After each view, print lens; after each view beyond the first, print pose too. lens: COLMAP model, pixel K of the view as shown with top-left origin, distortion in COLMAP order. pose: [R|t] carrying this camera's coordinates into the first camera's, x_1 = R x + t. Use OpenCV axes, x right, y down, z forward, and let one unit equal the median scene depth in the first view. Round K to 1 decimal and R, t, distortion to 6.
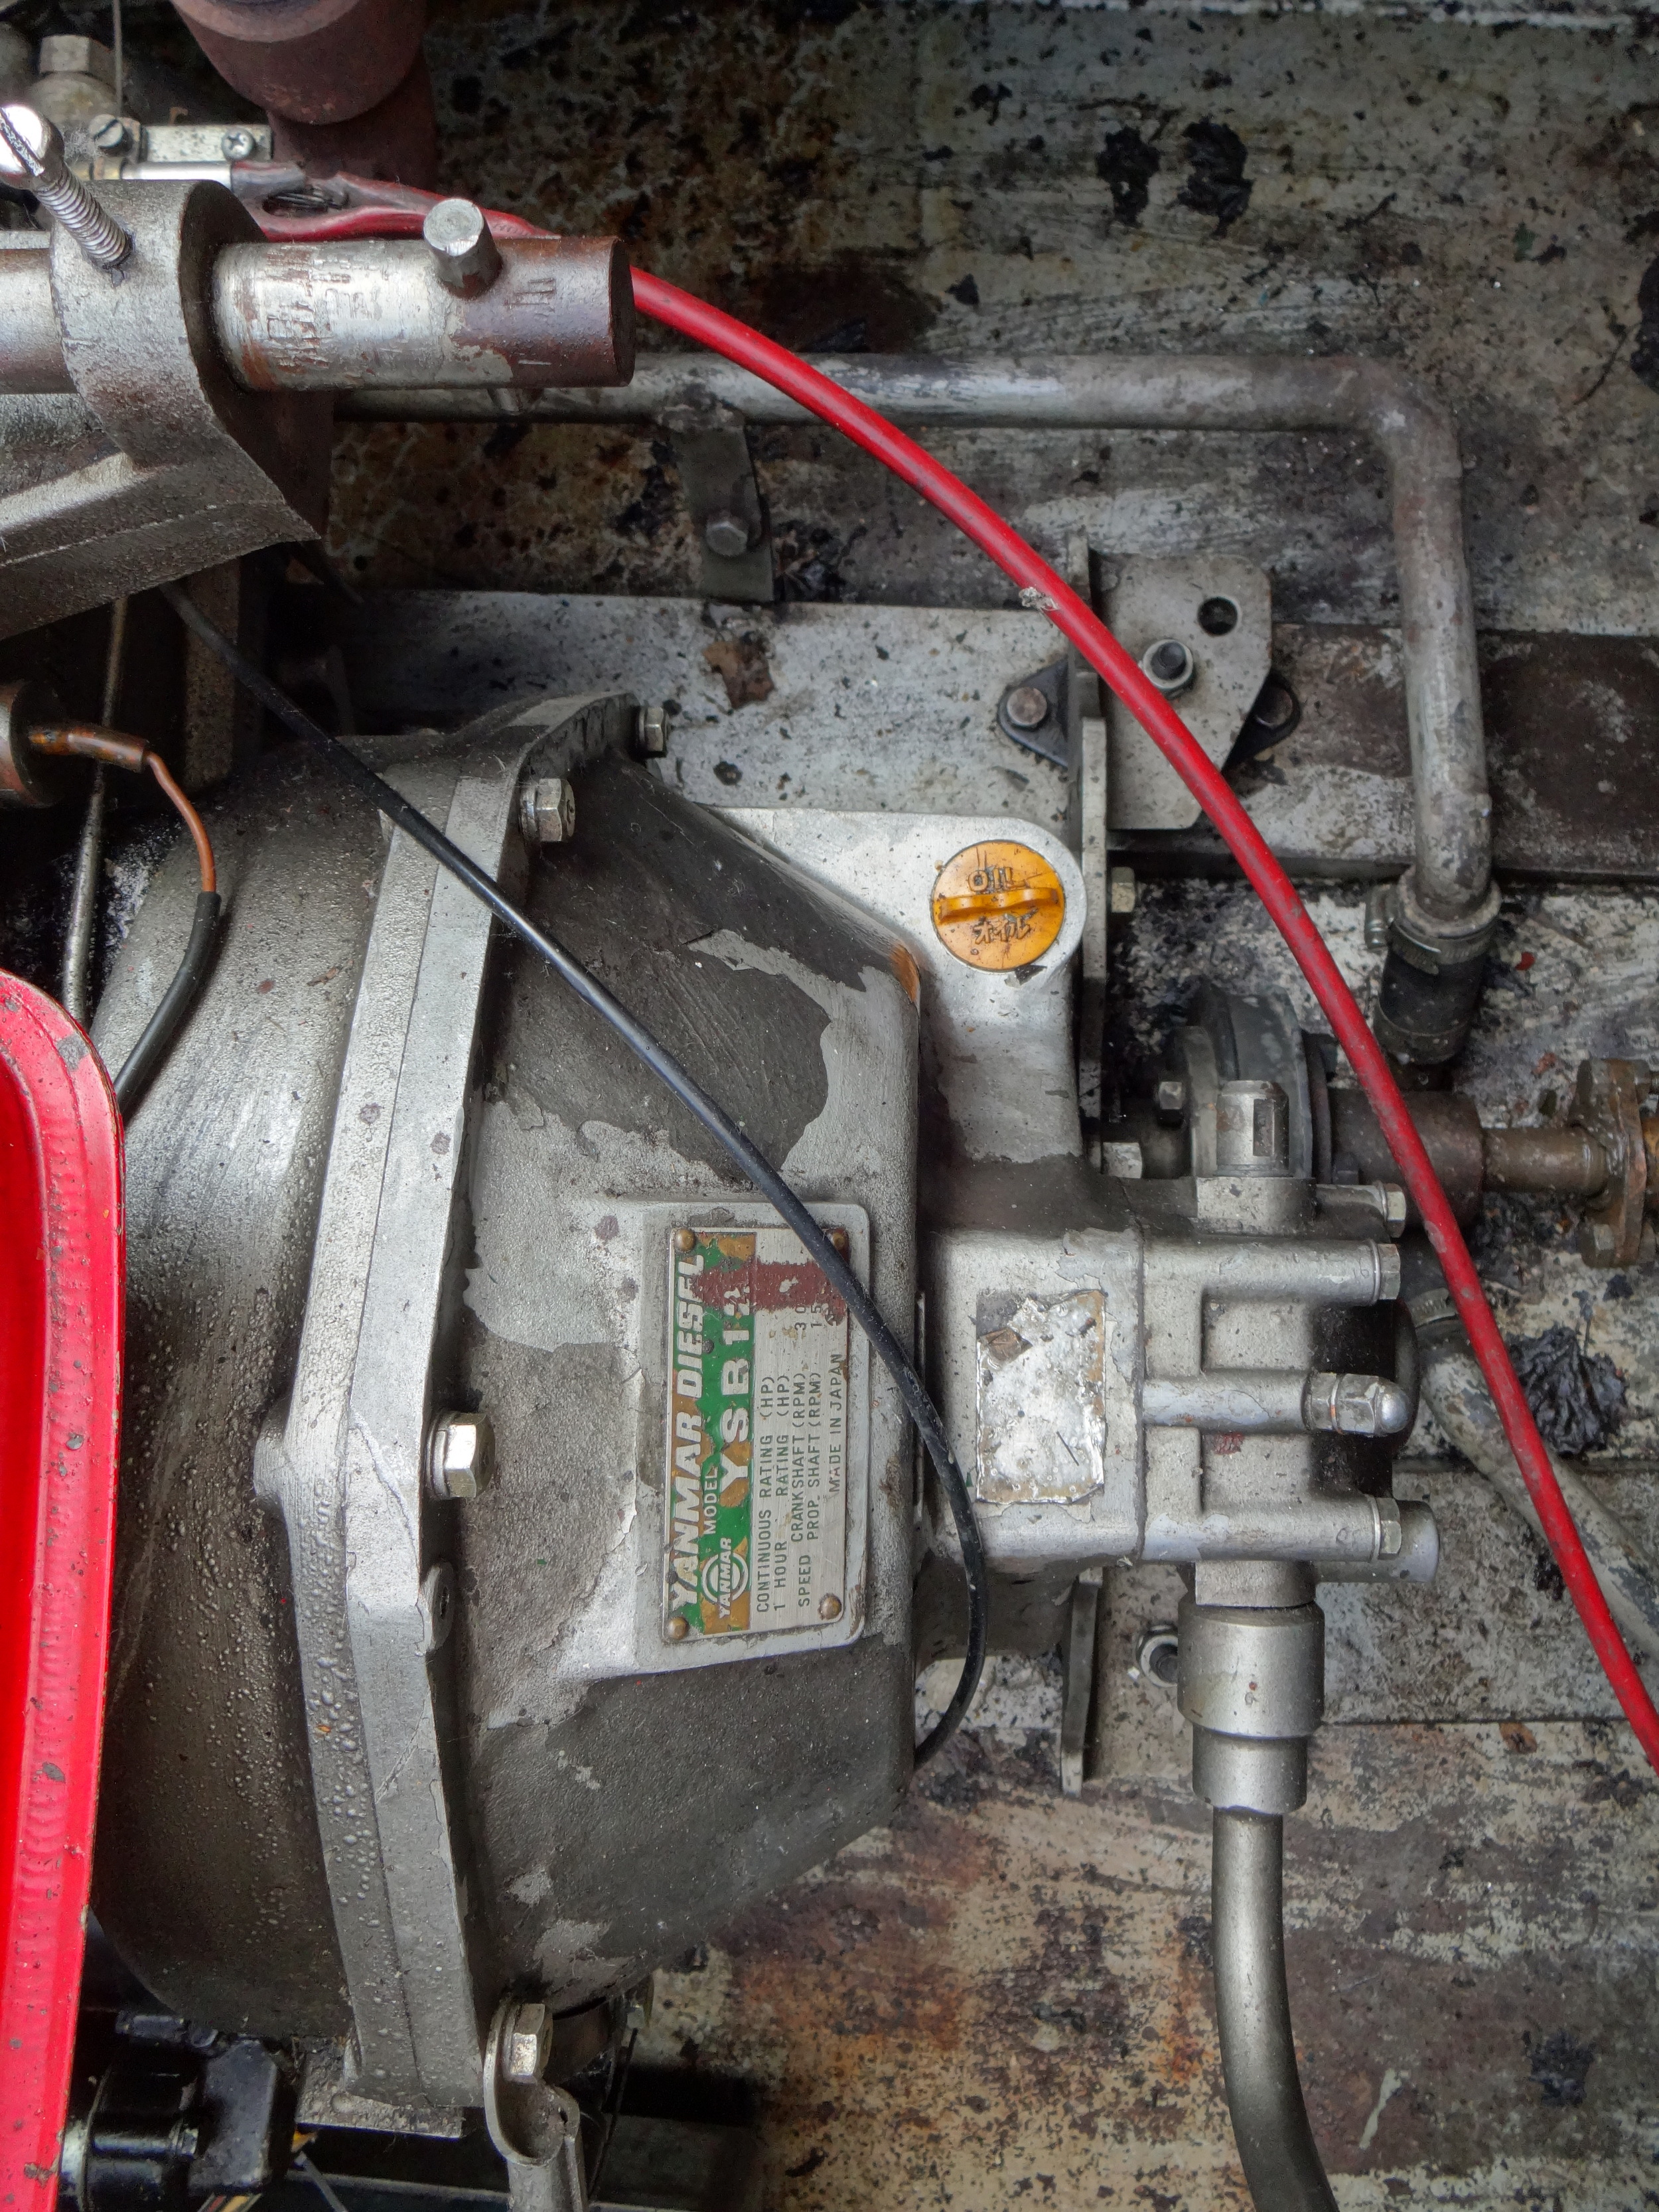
lens RADIAL K [[1625.1, 0, 812.9], [0, 1625.1, 1107.6], [0, 0, 1]] dist [-0.002976, 0.003743]
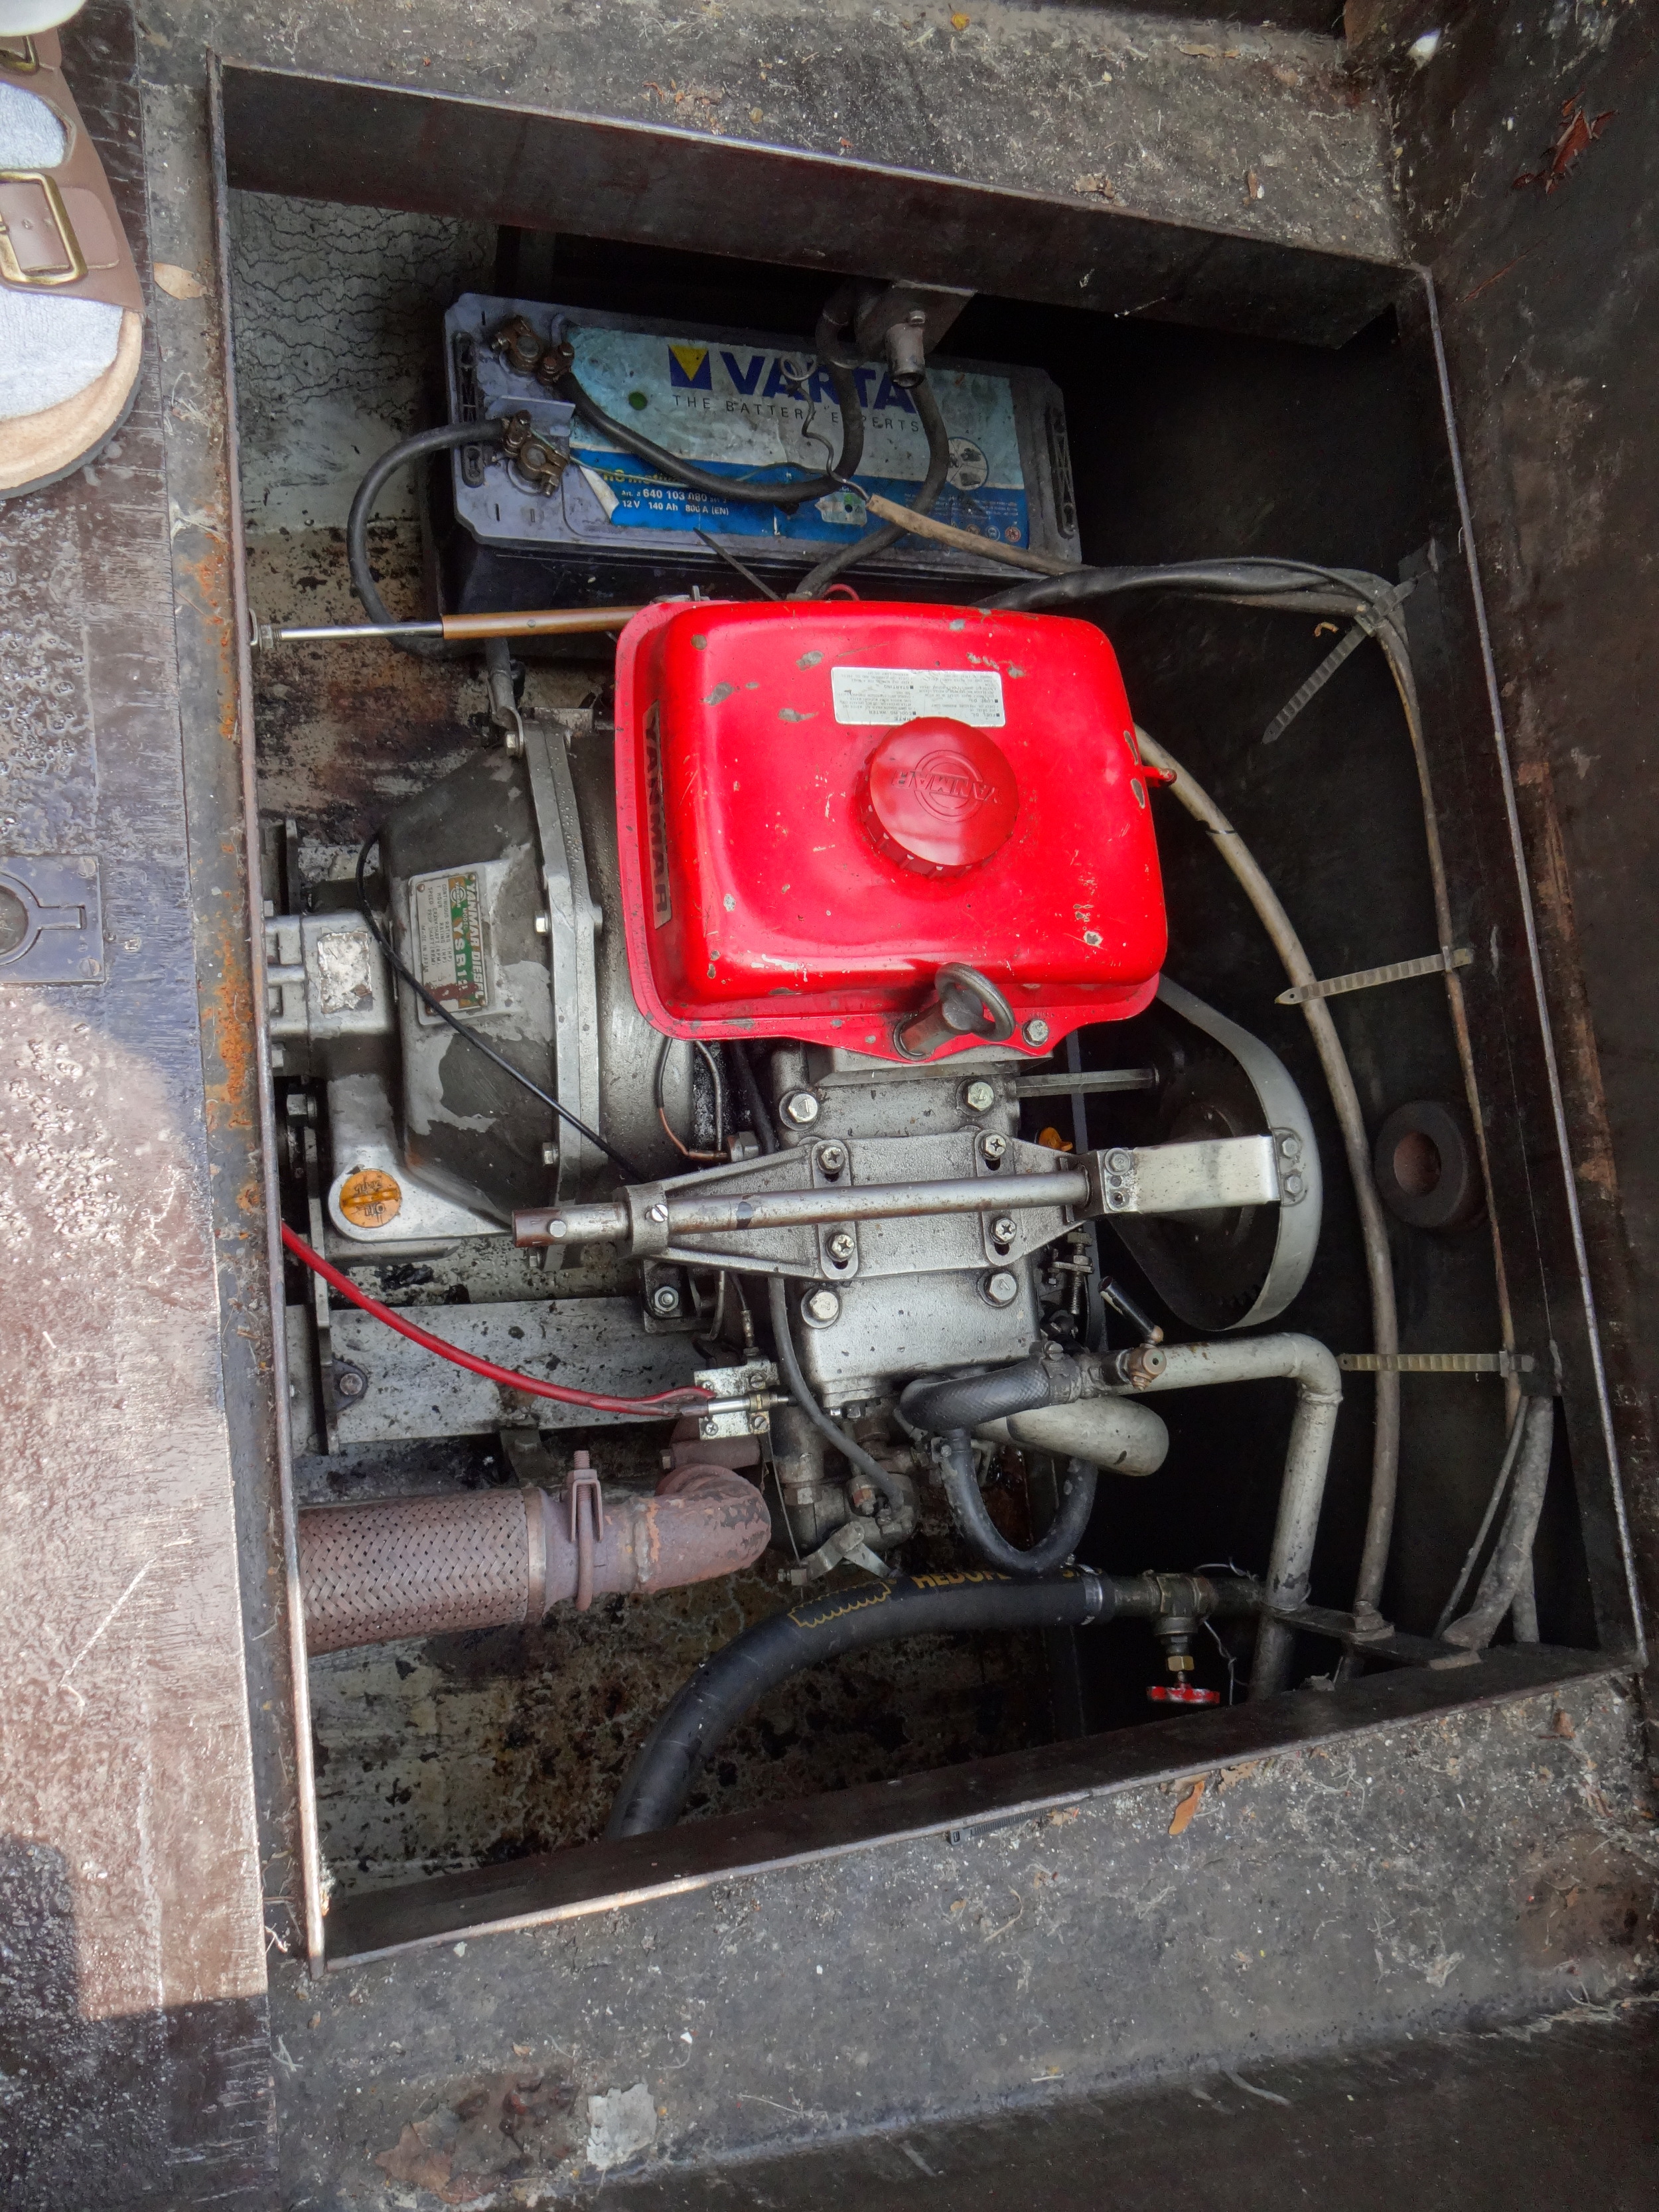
lens RADIAL K [[1656.3, 0, 829.8], [0, 1656.3, 1117.8], [0, 0, 1]] dist [0.008988, 0.005434]
pose [[-0.970449, 0.090804, -0.223570, 0.000840], [-0.129980, -0.977305, 0.167270, -0.641937], [-0.203308, 0.191387, 0.960228, -1.795353]]
